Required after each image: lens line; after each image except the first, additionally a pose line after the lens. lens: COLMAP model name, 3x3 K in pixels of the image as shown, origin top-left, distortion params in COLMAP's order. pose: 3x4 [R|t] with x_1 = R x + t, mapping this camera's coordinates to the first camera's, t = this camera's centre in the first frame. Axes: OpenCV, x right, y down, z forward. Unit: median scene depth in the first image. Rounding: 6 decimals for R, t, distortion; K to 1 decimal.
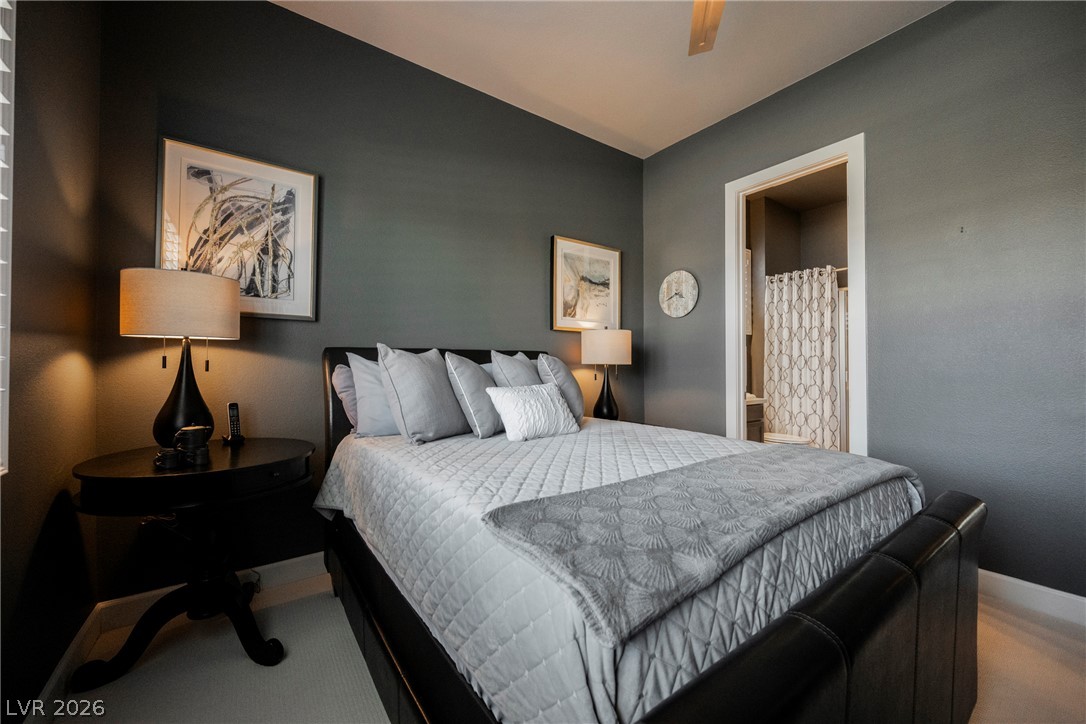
lens RADIAL K [[428.5, 0, 543.0], [0, 428.5, 362.0], [0, 0, 1]] dist [0.000439, -0.000019]
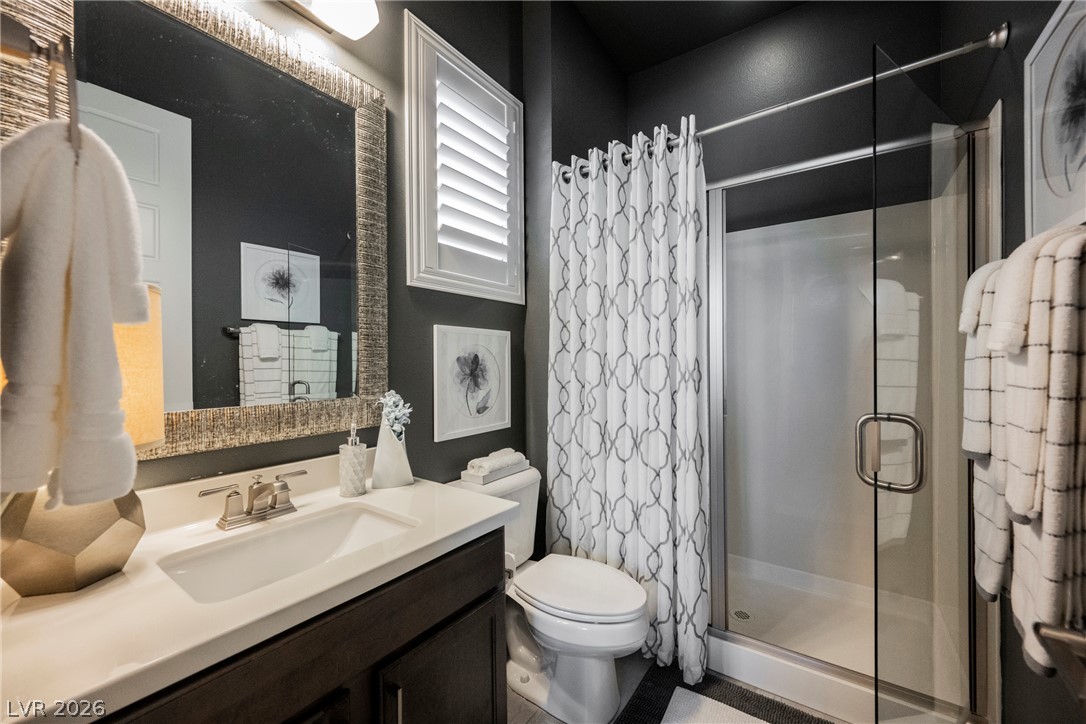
lens RADIAL K [[428.5, 0, 543.0], [0, 428.5, 362.0], [0, 0, 1]] dist [0.000439, -0.000019]
pose [[0.939651, -0.000827, 0.342133, 0.391068], [-0.001378, 0.999980, 0.006203, -0.009959], [-0.342131, -0.006300, 0.939631, 0.647492]]
